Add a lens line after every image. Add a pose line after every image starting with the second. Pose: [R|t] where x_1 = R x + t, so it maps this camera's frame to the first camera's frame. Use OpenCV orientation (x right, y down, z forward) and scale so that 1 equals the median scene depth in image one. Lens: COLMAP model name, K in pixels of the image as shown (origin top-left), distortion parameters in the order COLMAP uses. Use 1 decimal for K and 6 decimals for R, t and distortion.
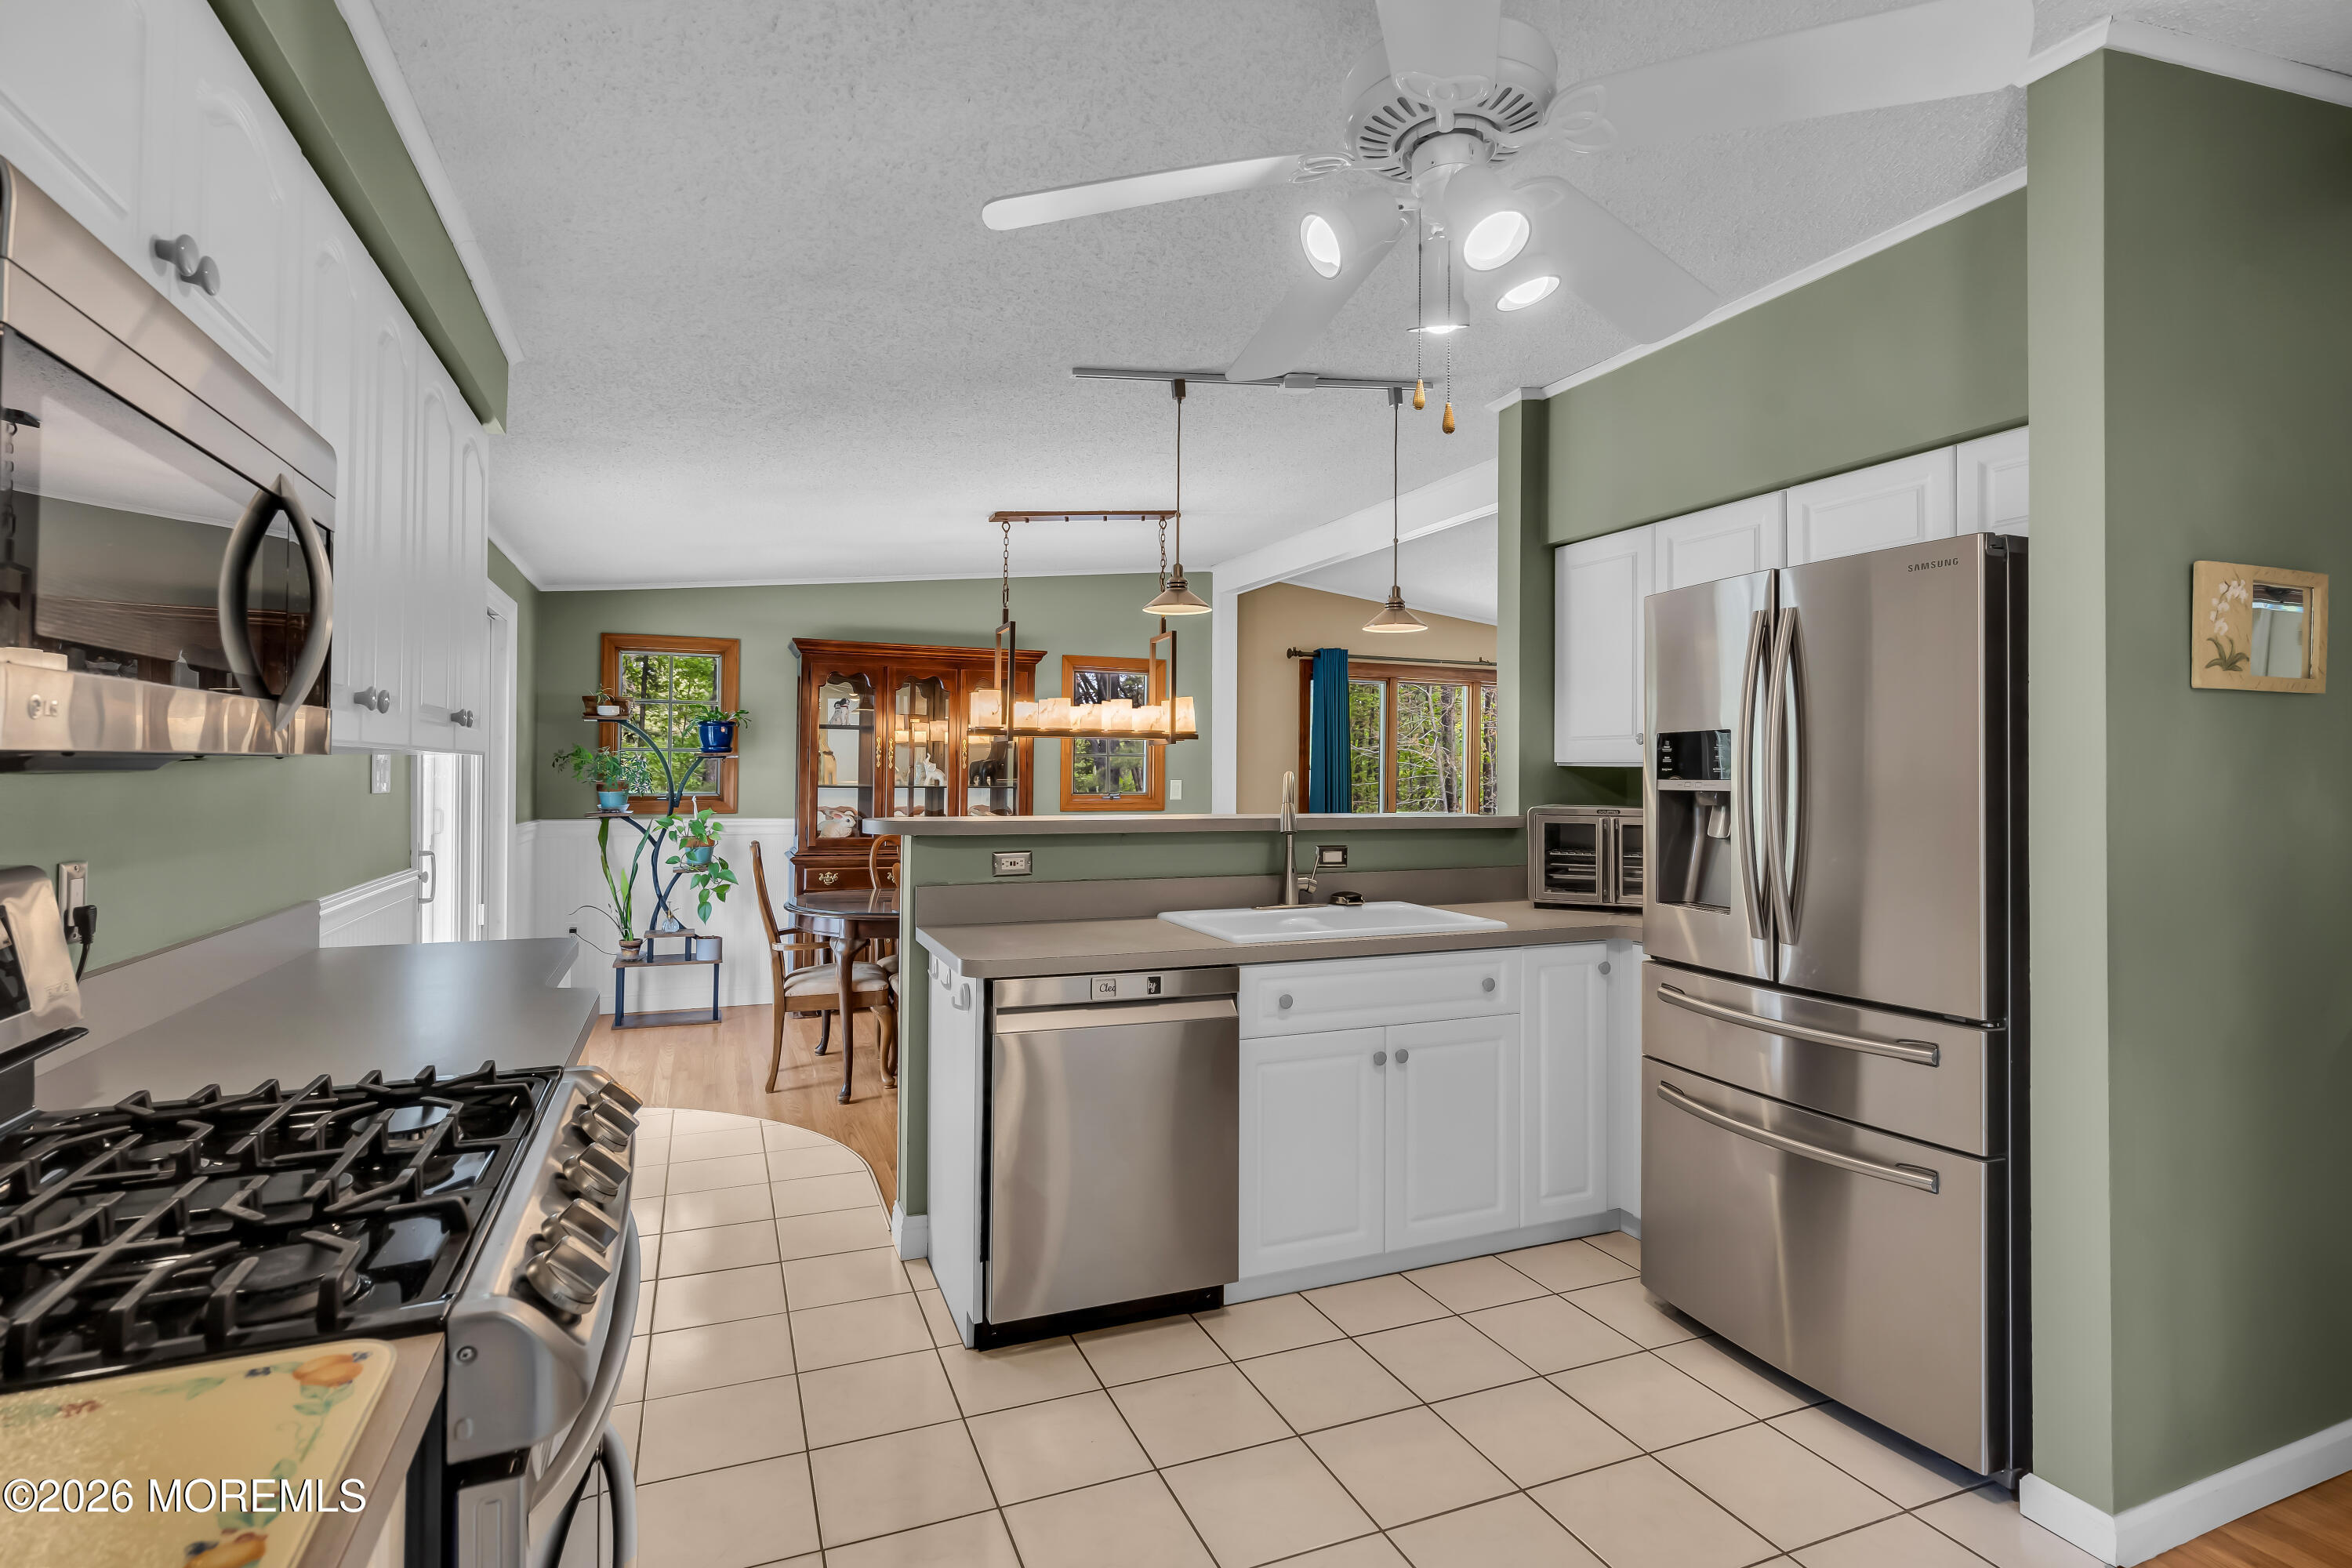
lens RADIAL K [[1132.5, 0, 1174.5], [0, 1132.5, 757.1], [0, 0, 1]] dist [-0.002204, -0.000211]
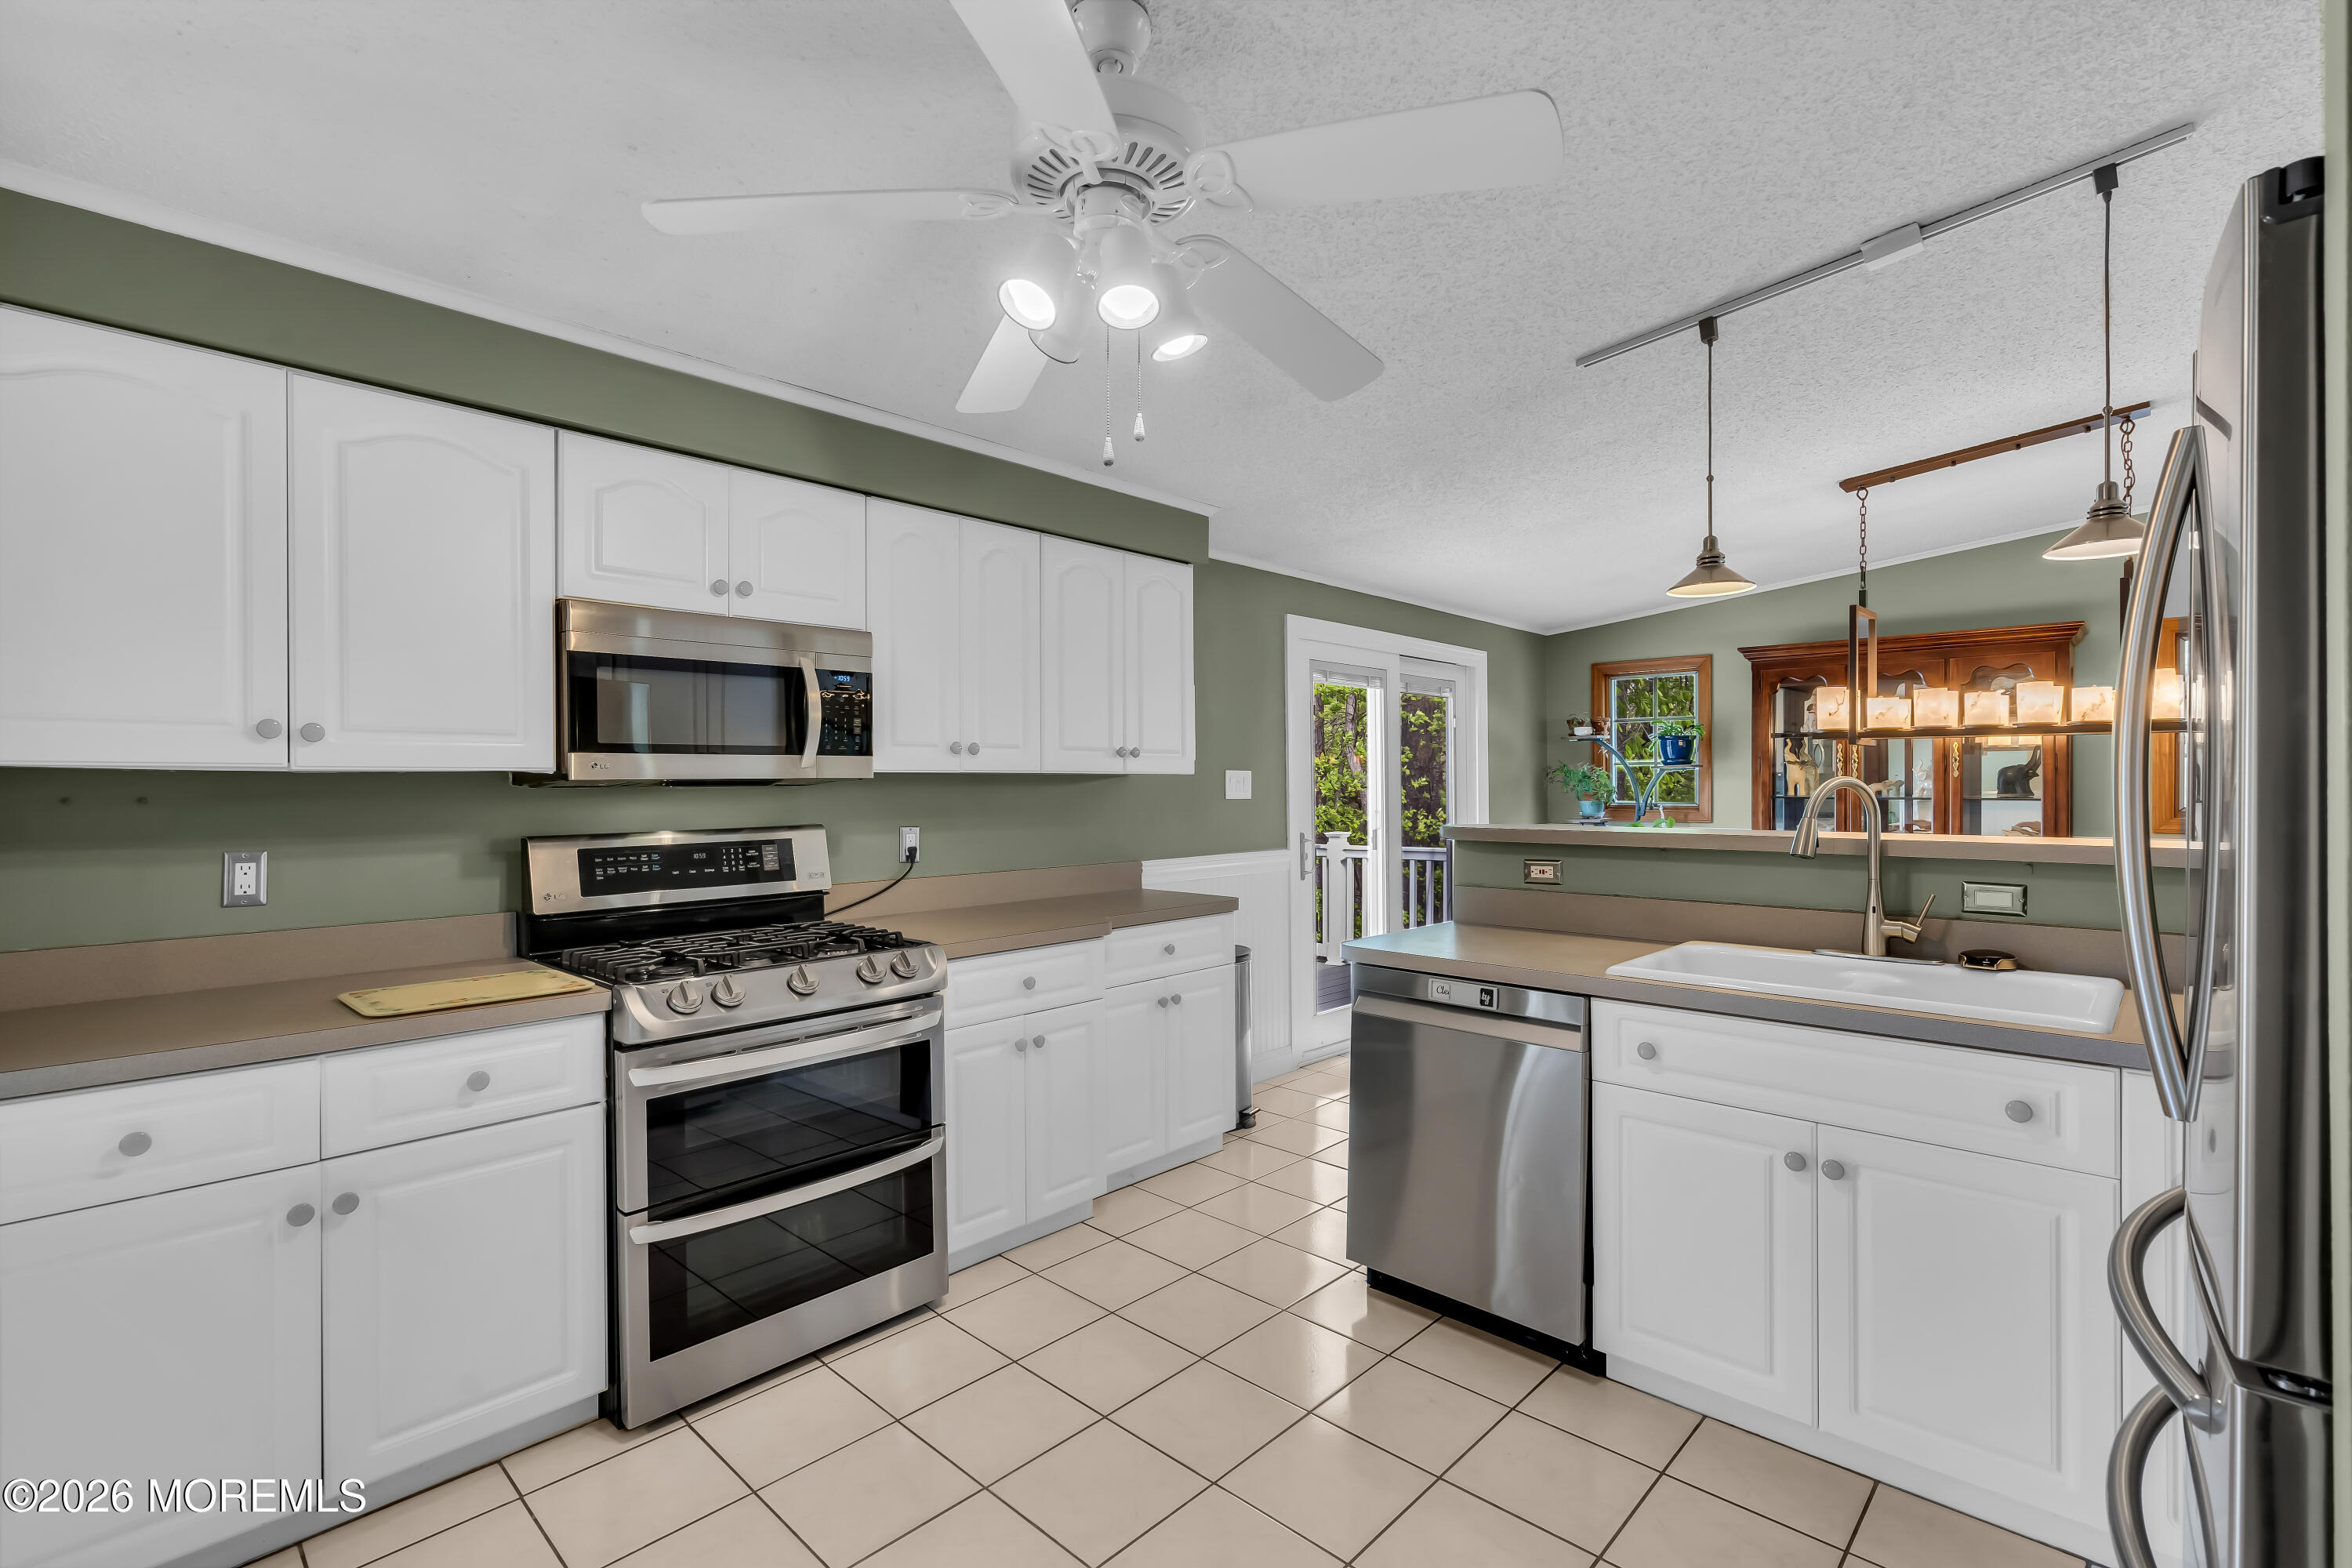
lens RADIAL K [[1063.2, 0, 1179.8], [0, 1063.2, 787.5], [0, 0, 1]] dist [-0.001639, 0.000236]
pose [[0.412821, -0.004173, -0.910803, 0.520514], [0.018689, 0.999818, 0.003890, 0.007902], [0.910620, -0.018627, 0.412824, 0.277035]]
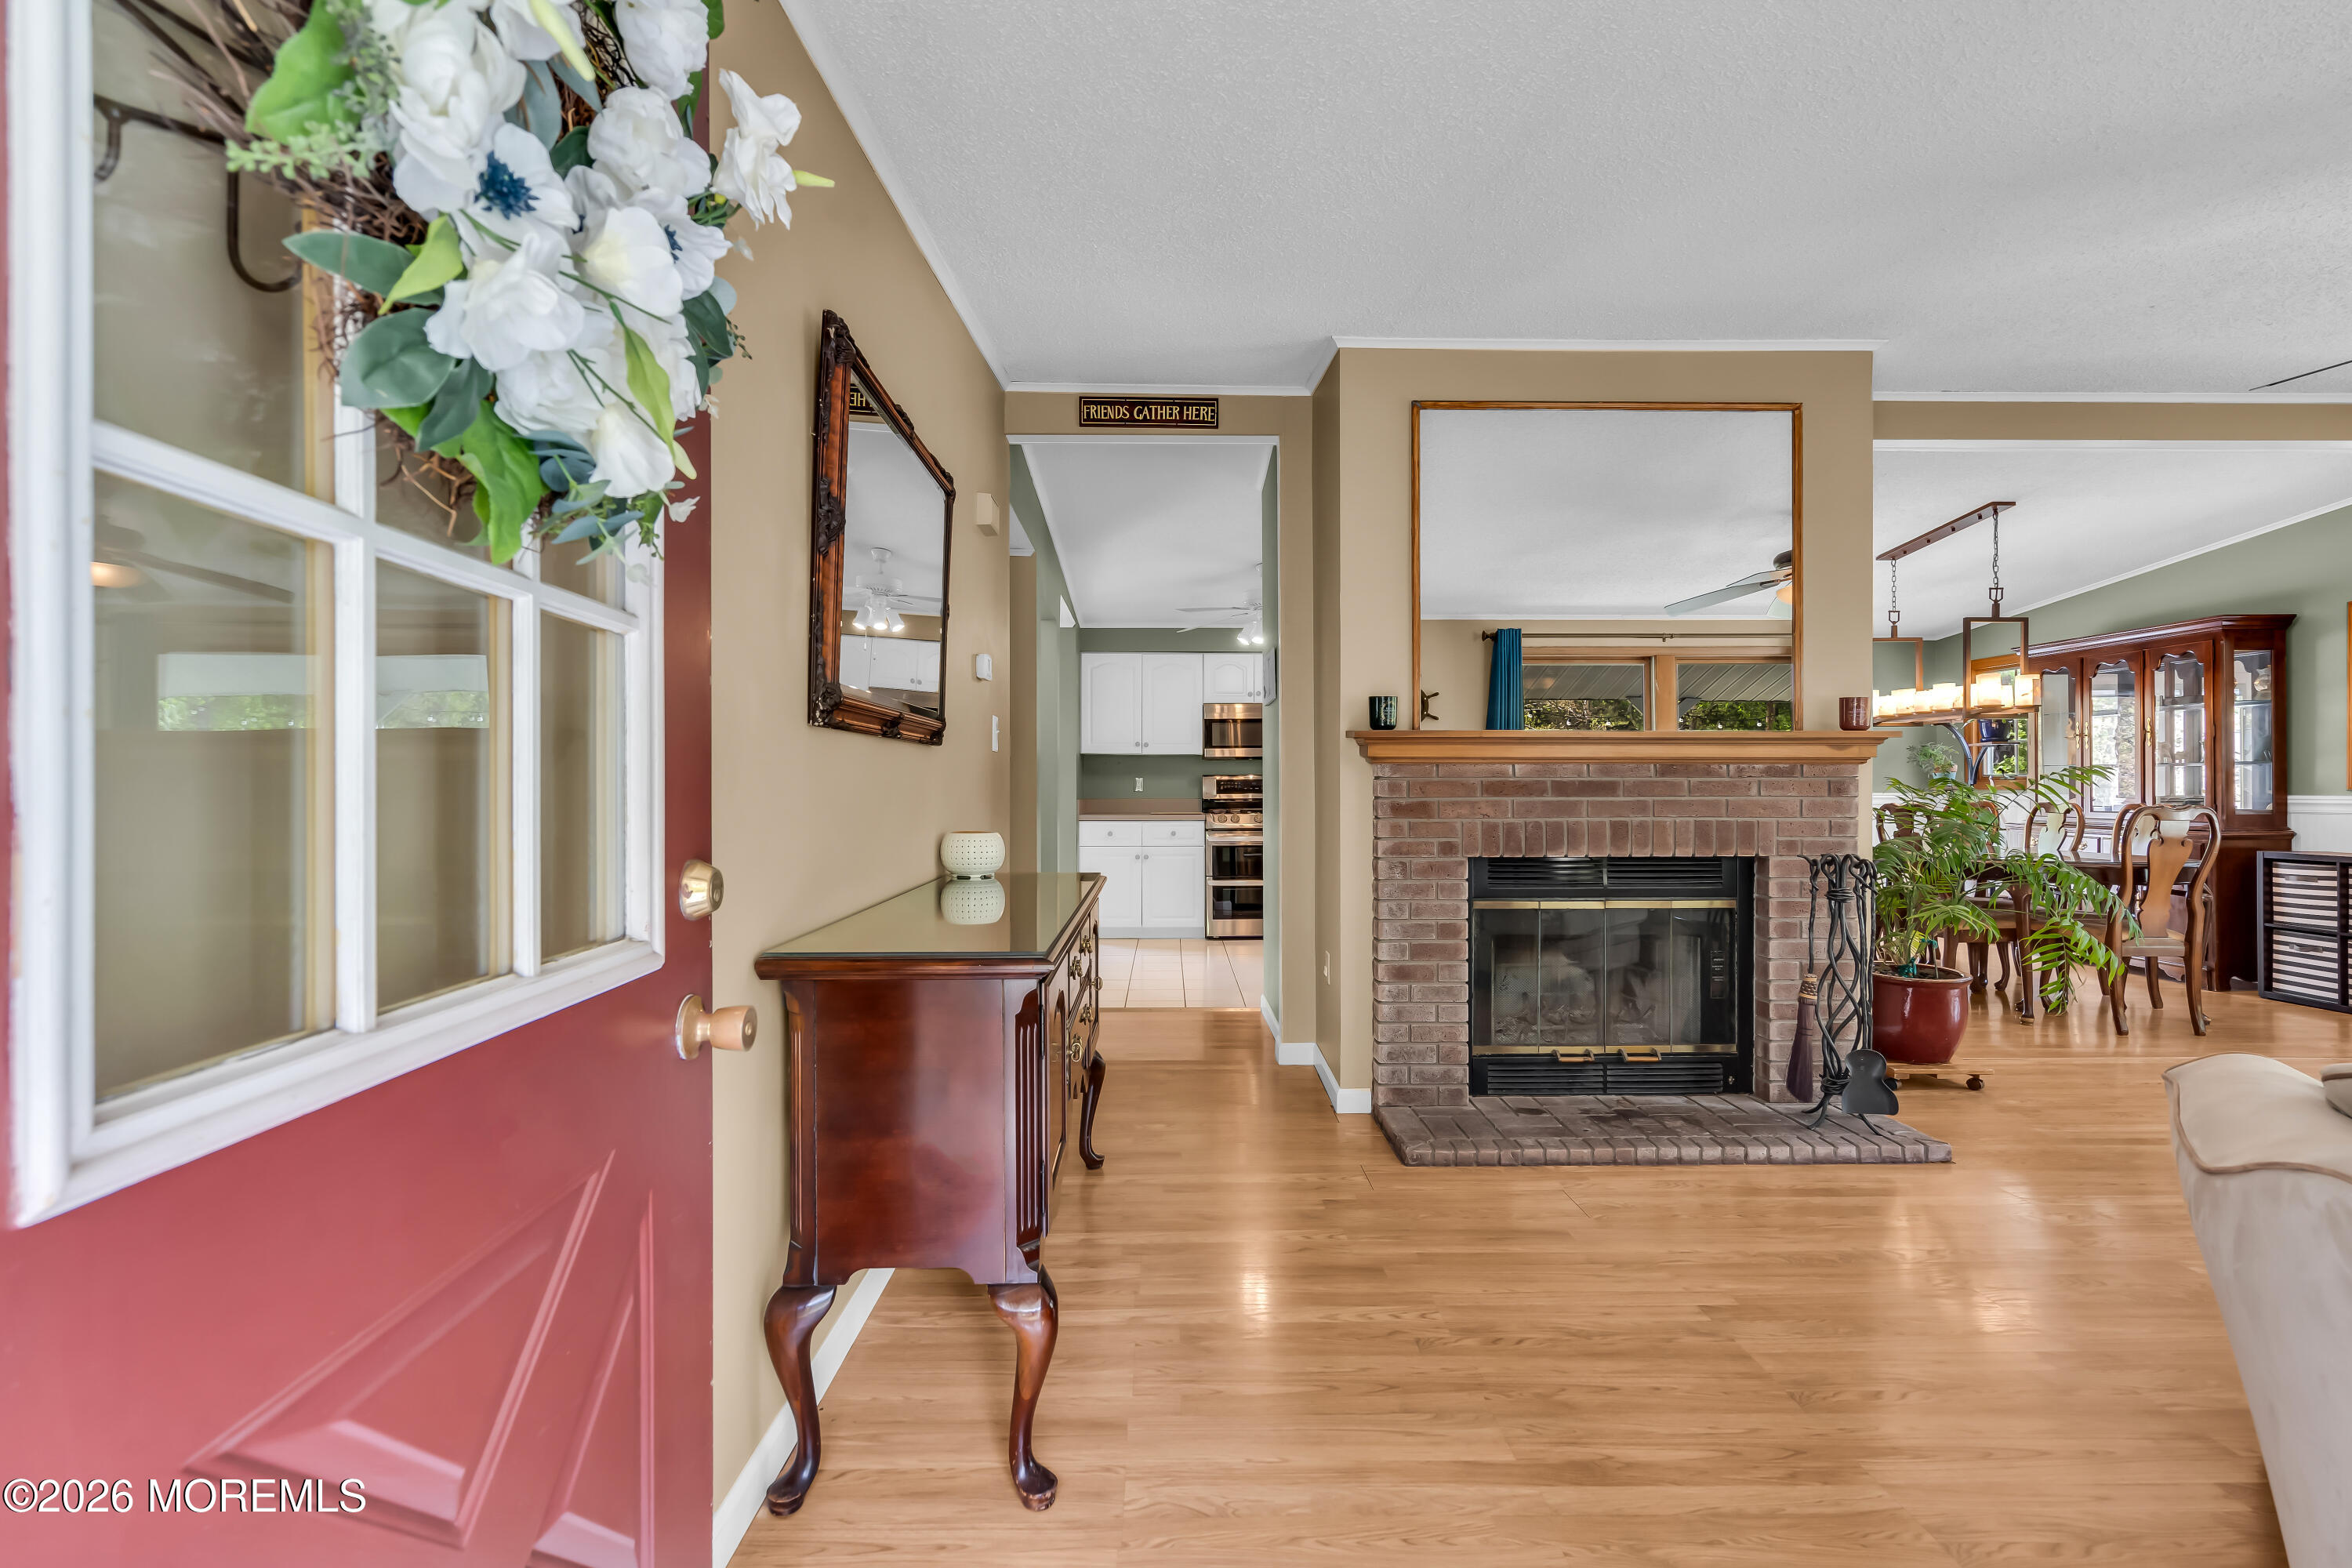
lens RADIAL K [[1063.2, 0, 1179.8], [0, 1063.2, 787.5], [0, 0, 1]] dist [-0.001639, 0.000236]
pose [[-0.368631, -0.006476, -0.929553, 1.838808], [0.011472, 0.999868, -0.011515, 0.087174], [0.929505, -0.014908, -0.368508, 0.965344]]
